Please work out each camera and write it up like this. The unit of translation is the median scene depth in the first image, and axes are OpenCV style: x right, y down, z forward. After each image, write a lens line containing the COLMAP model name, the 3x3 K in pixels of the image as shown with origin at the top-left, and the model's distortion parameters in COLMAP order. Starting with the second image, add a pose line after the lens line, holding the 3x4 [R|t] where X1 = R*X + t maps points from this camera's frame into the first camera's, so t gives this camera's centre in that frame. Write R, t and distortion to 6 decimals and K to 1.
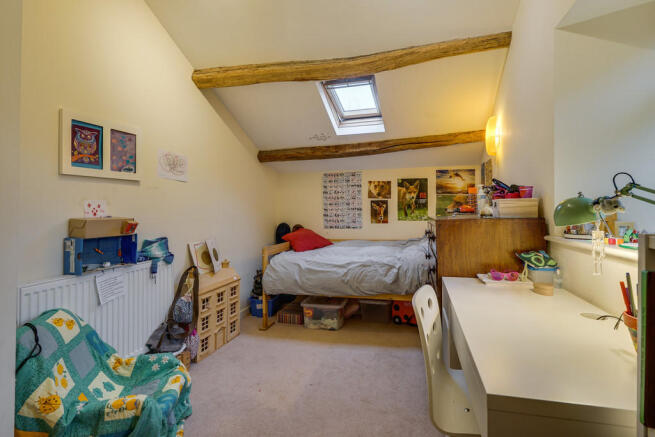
lens RADIAL K [[306.5, 0, 328.8], [0, 306.5, 205.8], [0, 0, 1]] dist [-0.001890, 0.000158]
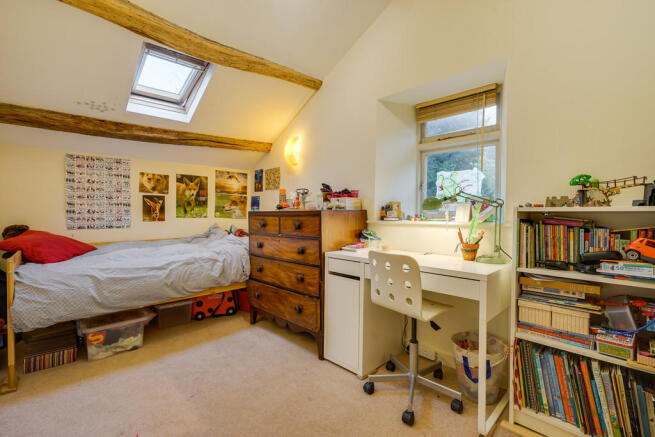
lens RADIAL K [[293.6, 0, 327.5], [0, 293.6, 218.5], [0, 0, 1]] dist [-0.002244, 0.000246]
pose [[0.543747, -0.004628, 0.839236, -0.294816], [-0.021088, 0.999594, 0.019176, 0.023420], [-0.838984, -0.028125, 0.543429, 0.118569]]
